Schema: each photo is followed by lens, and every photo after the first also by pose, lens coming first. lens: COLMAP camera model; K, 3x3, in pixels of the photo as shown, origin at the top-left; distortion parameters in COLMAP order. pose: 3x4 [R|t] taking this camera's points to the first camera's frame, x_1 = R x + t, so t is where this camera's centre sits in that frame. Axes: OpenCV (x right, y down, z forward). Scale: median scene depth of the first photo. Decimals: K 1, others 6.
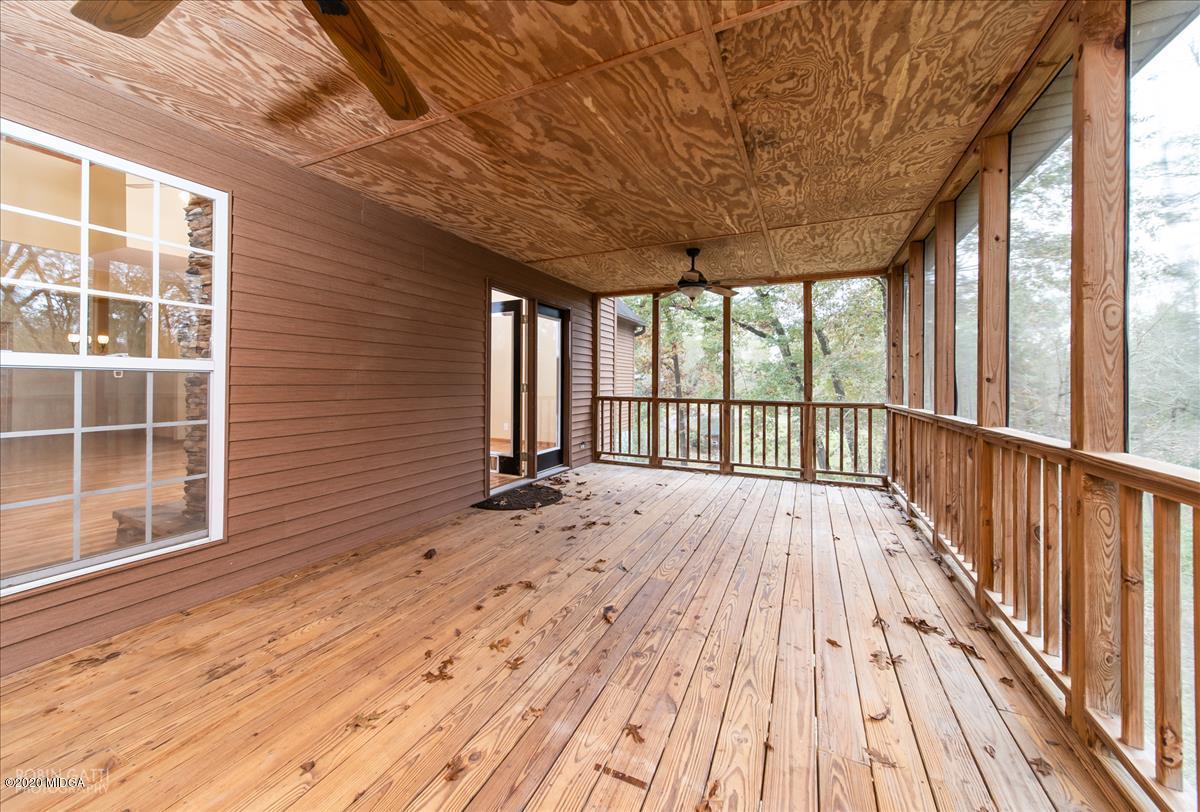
lens RADIAL K [[477.1, 0, 580.1], [0, 477.1, 381.7], [0, 0, 1]] dist [0.002665, 0.000110]
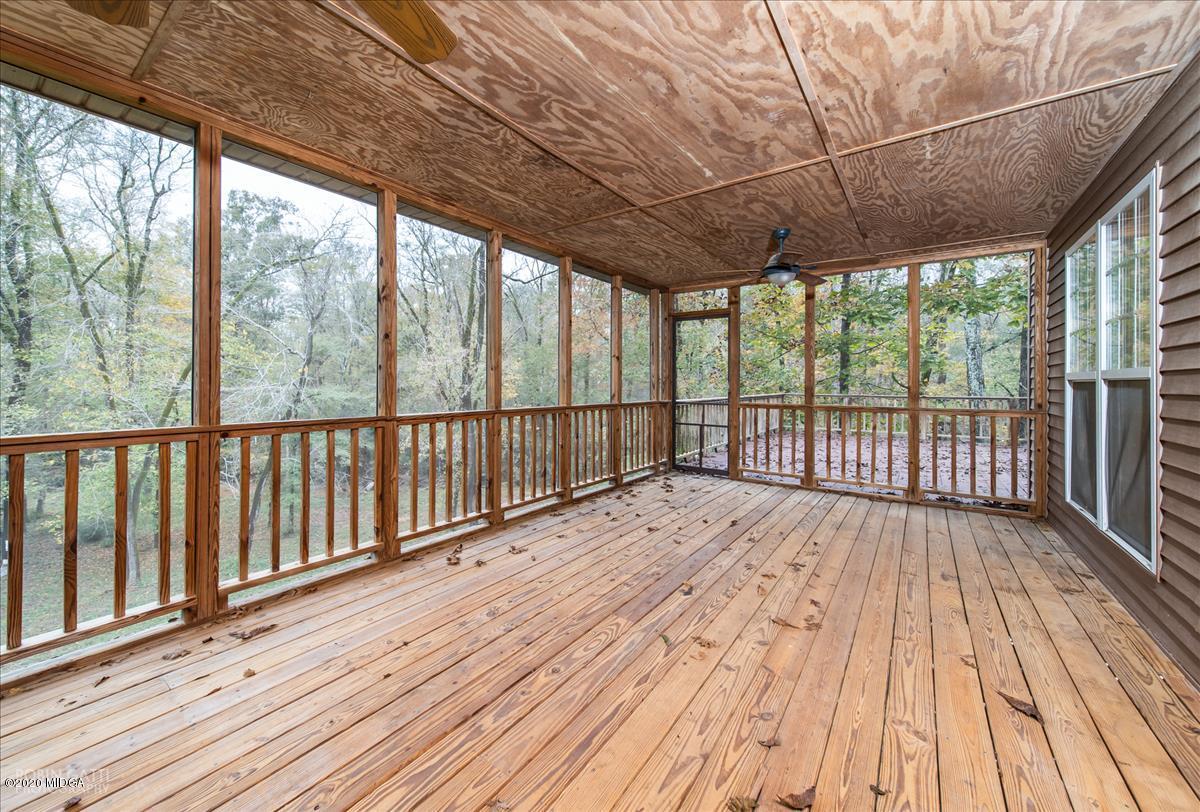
lens RADIAL K [[477.1, 0, 576.7], [0, 477.1, 383.1], [0, 0, 1]] dist [0.002665, 0.000110]
pose [[-0.983736, -0.010434, 0.179317, 0.118069], [-0.011019, 0.999937, -0.002265, 0.001418], [-0.179282, -0.004204, -0.983789, 2.105476]]
